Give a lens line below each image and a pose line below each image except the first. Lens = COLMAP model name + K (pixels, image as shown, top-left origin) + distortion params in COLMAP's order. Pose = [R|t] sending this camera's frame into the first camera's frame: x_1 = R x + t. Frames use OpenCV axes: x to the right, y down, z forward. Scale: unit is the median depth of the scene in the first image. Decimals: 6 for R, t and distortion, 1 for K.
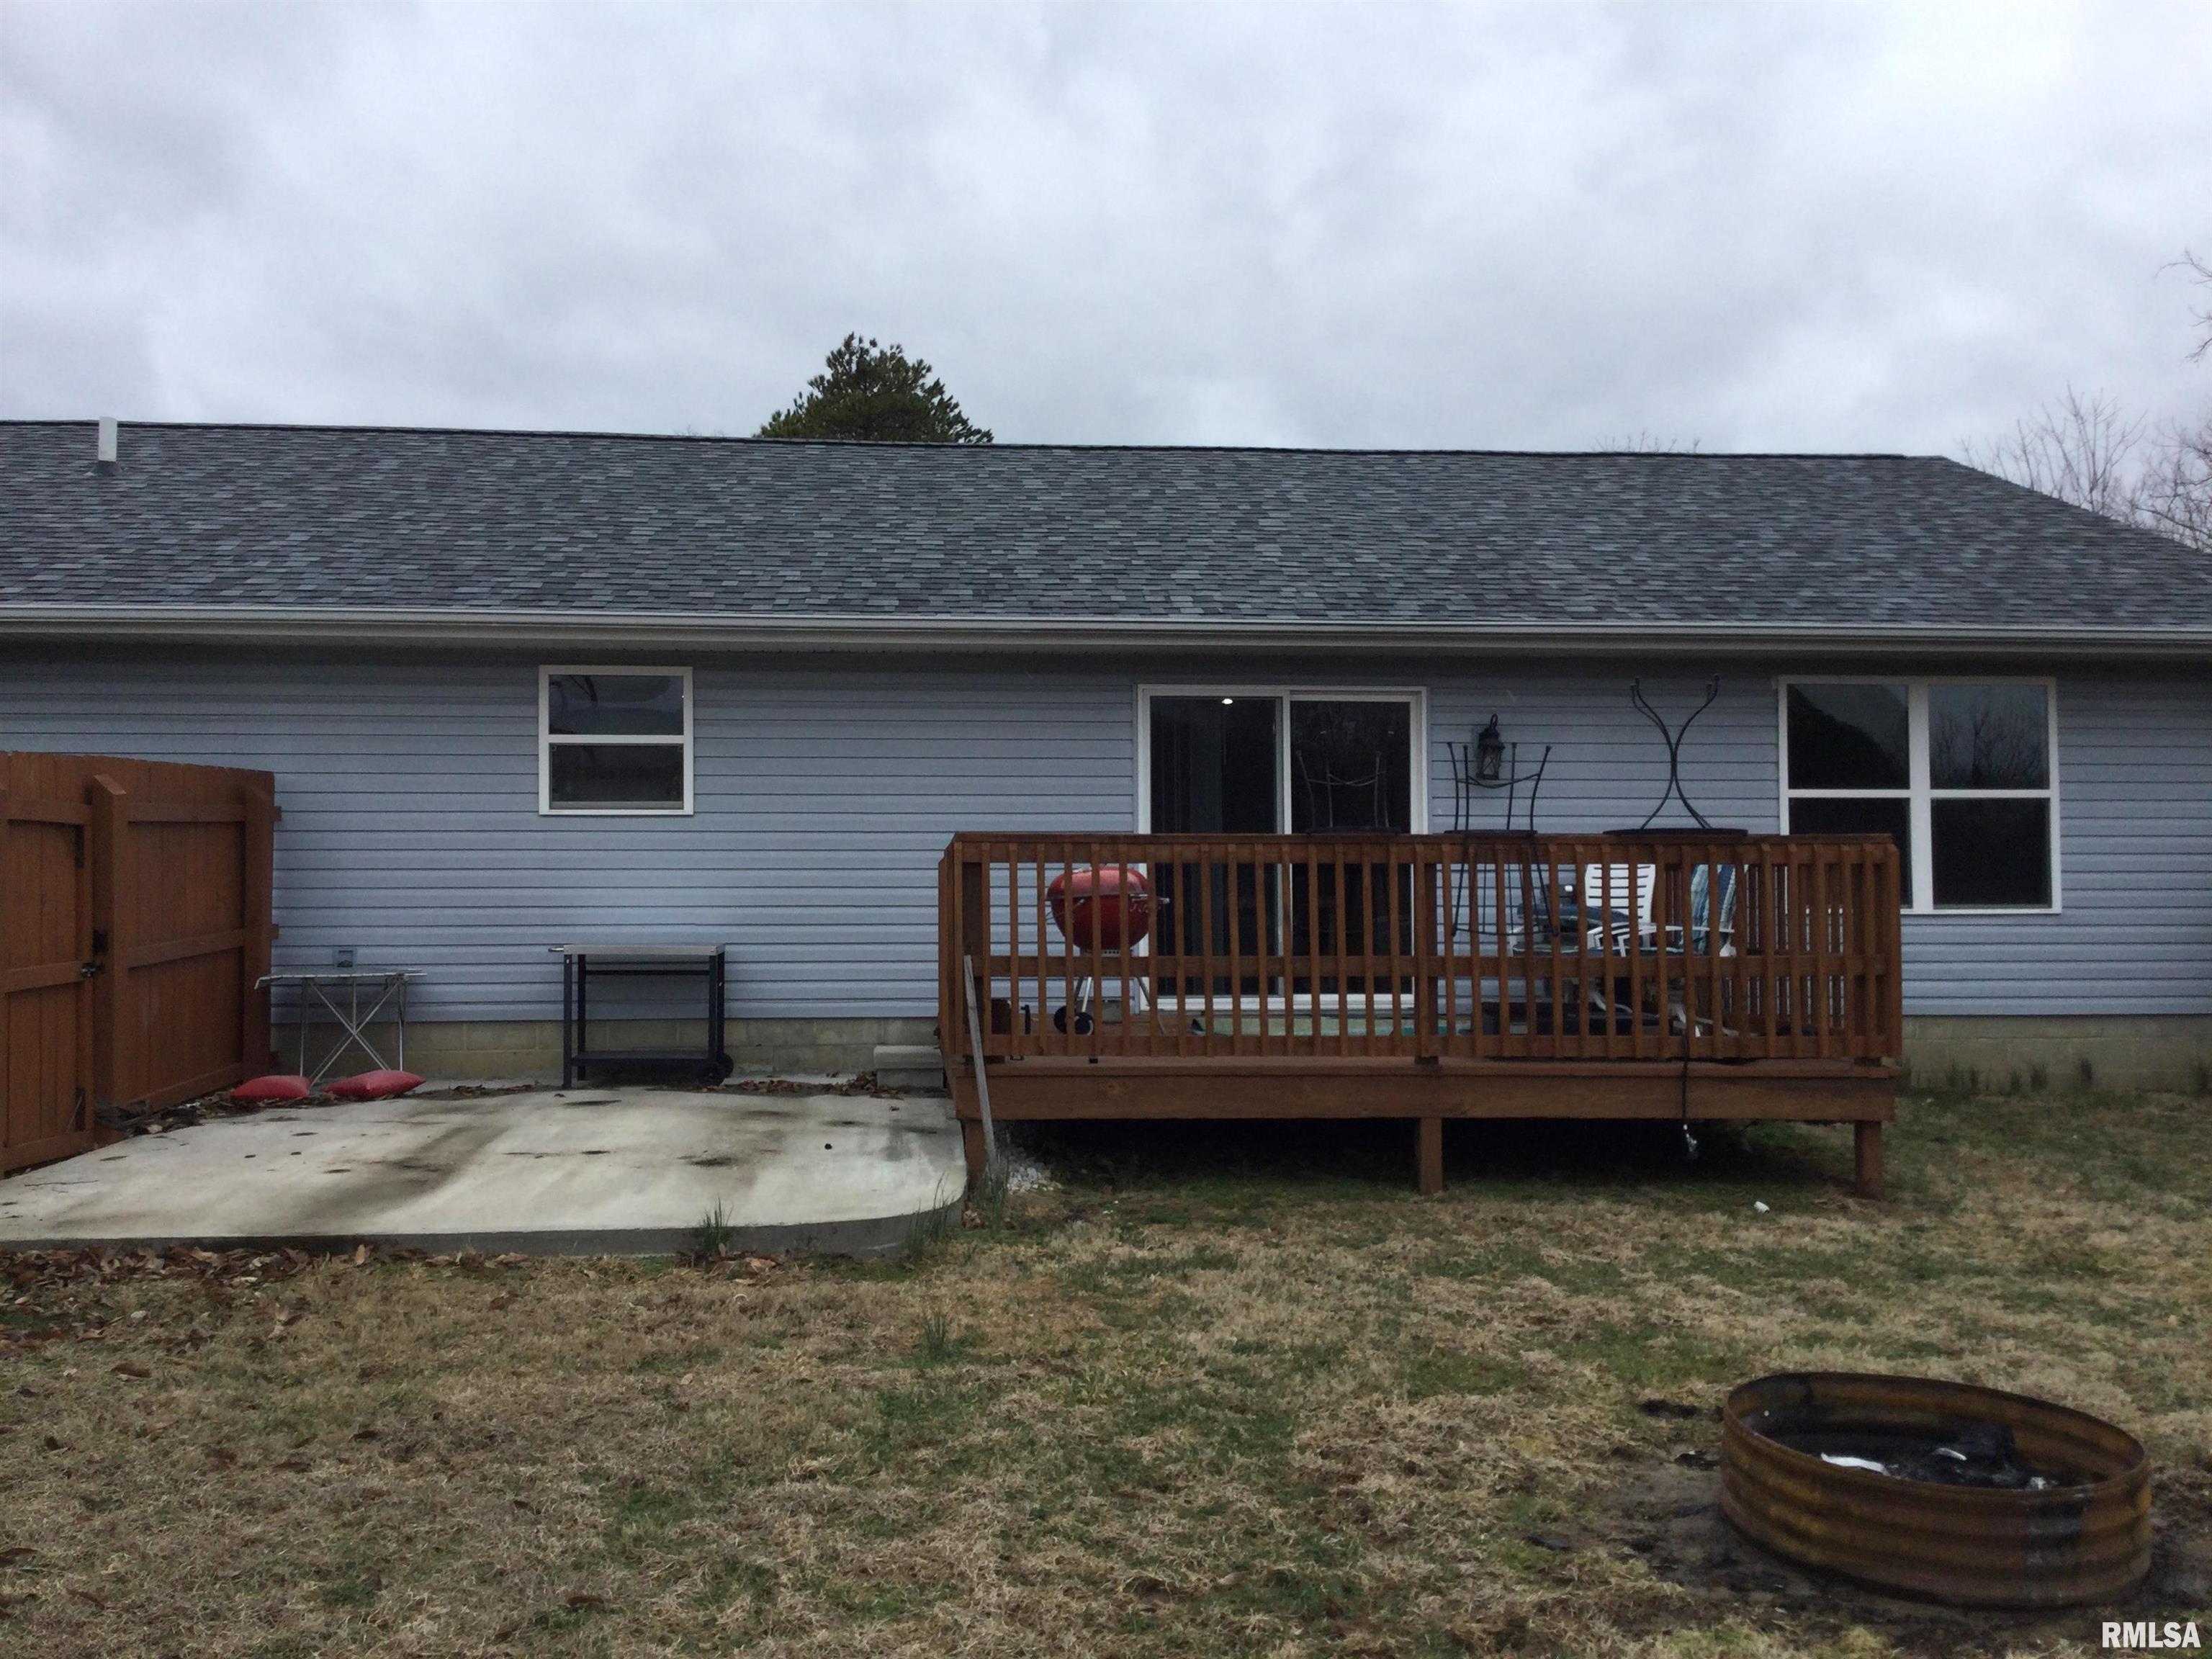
lens RADIAL K [[1979.9, 0, 1101.9], [0, 1979.9, 829.7], [0, 0, 1]] dist [0.142669, -0.302827]
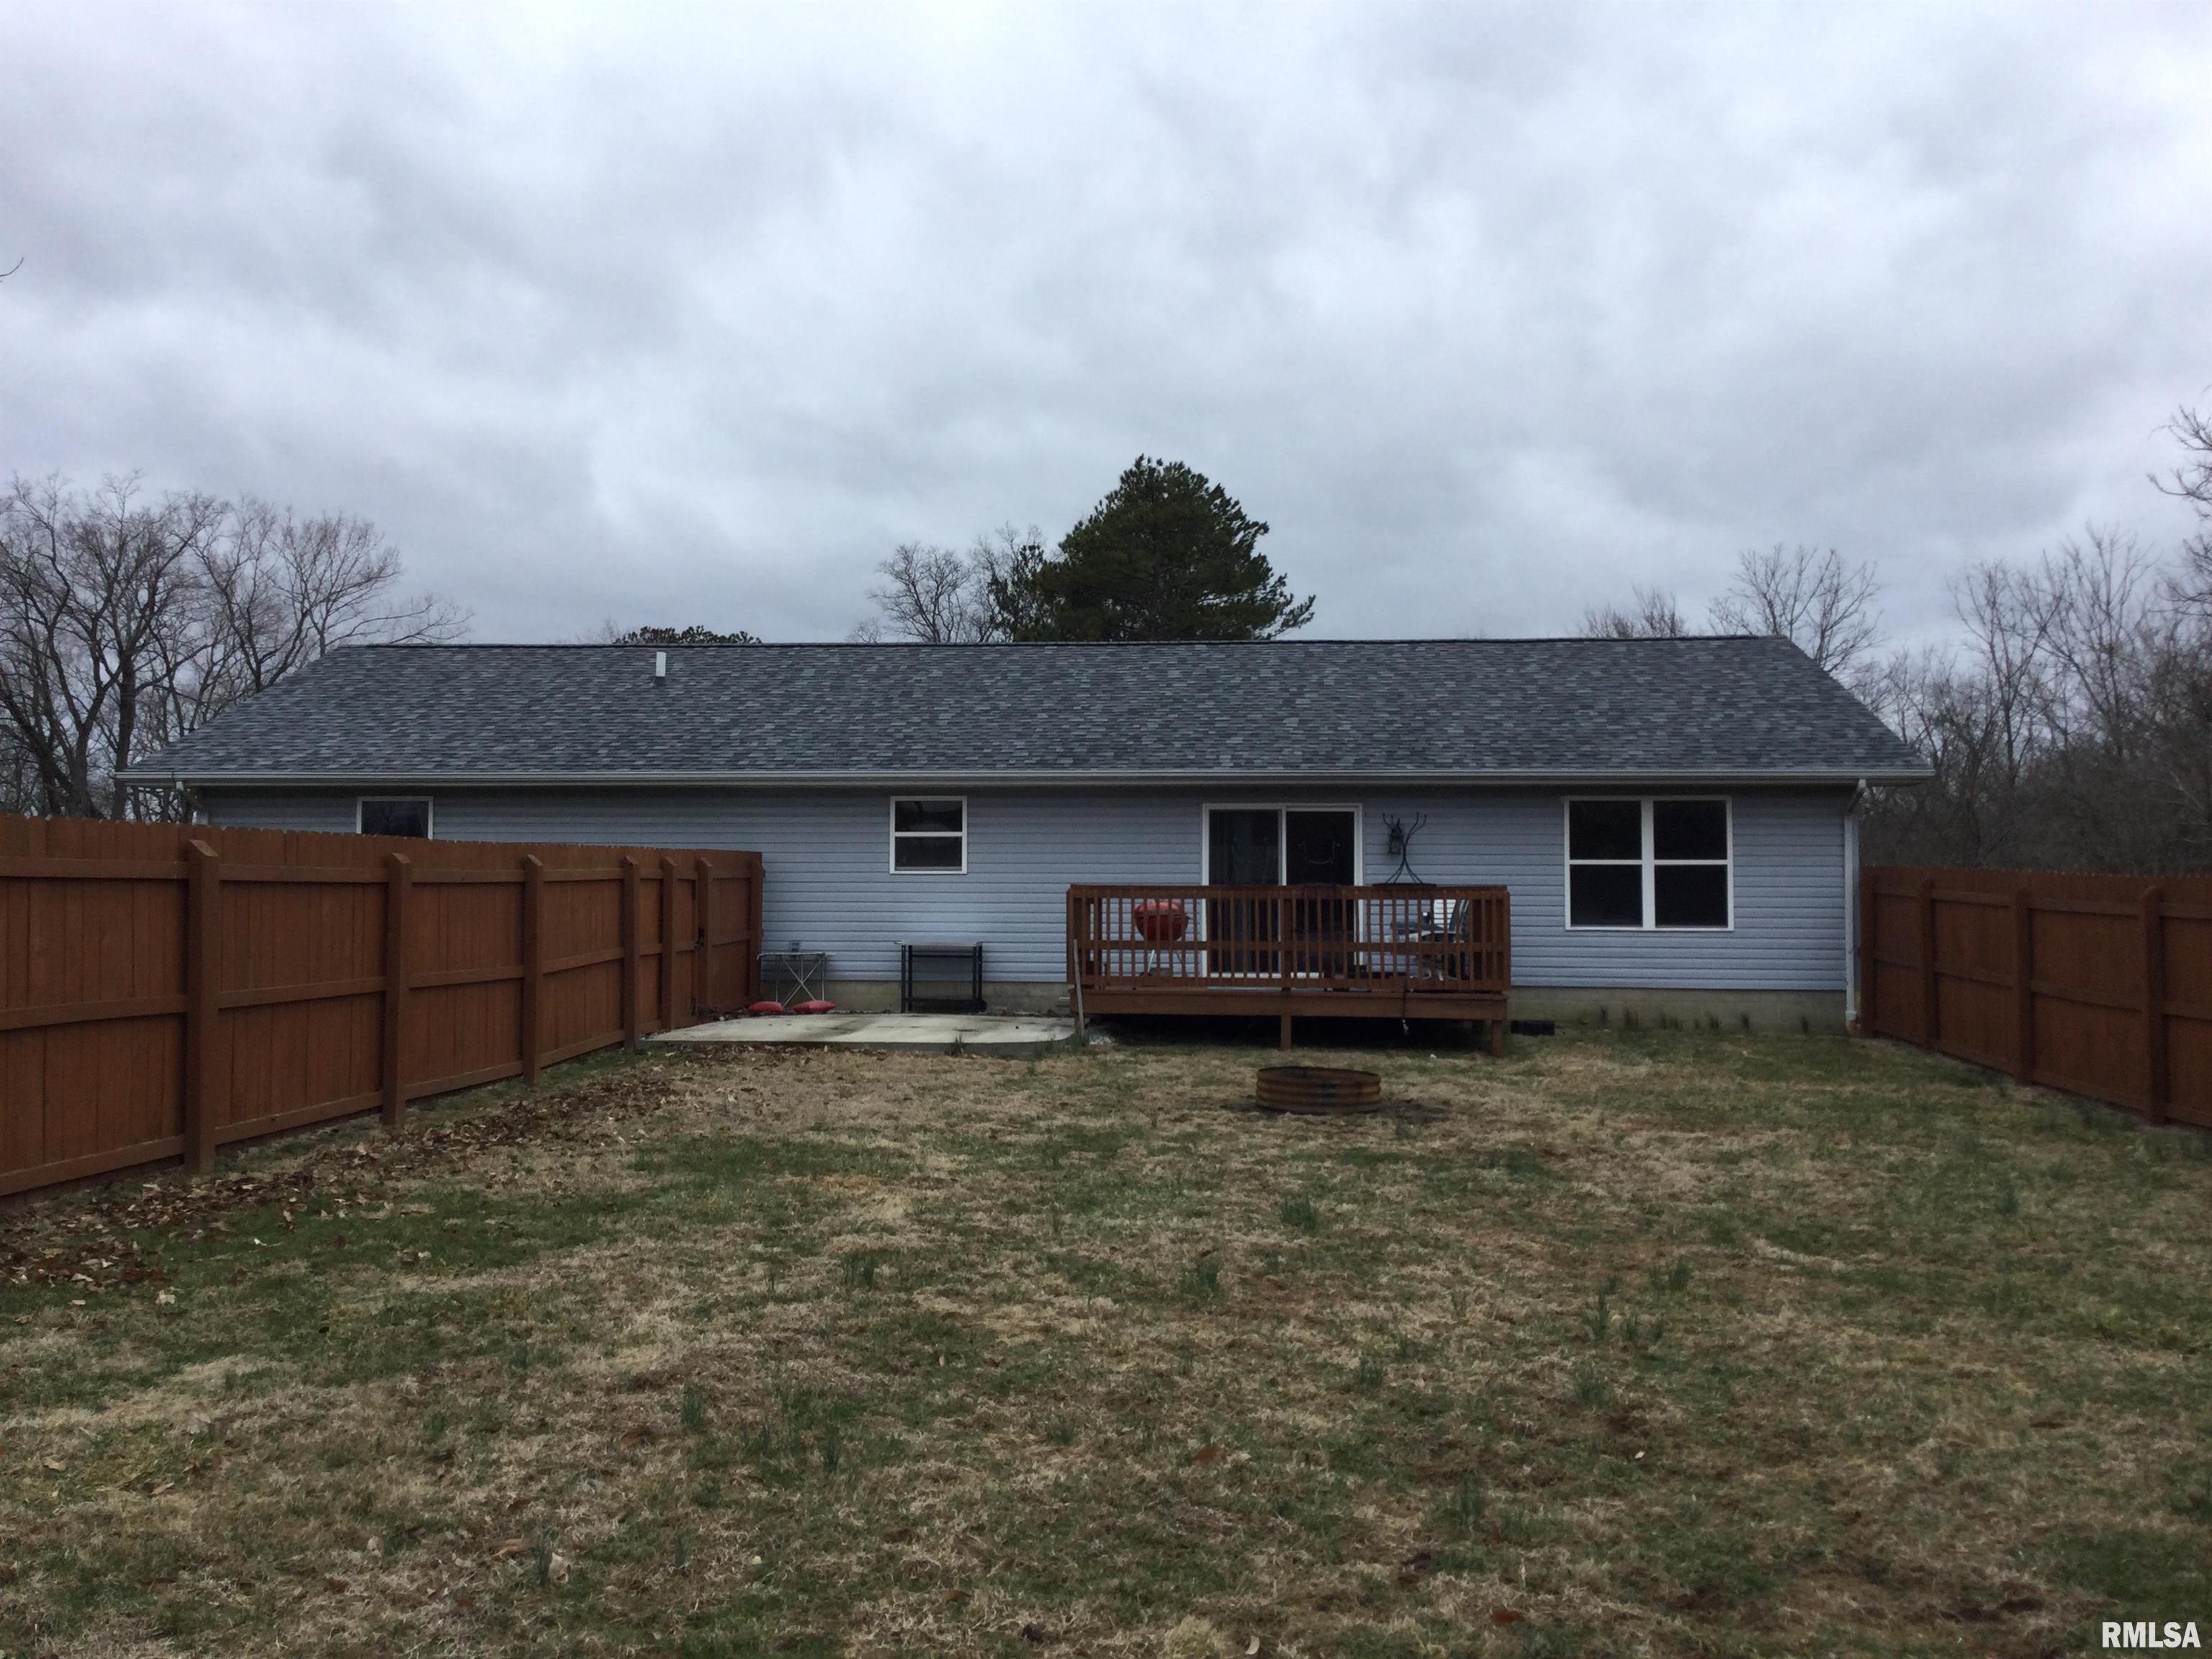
lens RADIAL K [[2018.1, 0, 1099.8], [0, 2018.1, 762.2], [0, 0, 1]] dist [0.003477, -0.005803]
pose [[0.986364, -0.007809, -0.164395, 0.234479], [-0.001332, 0.998462, -0.055418, -0.007073], [0.164575, 0.054882, 0.984837, -0.872475]]
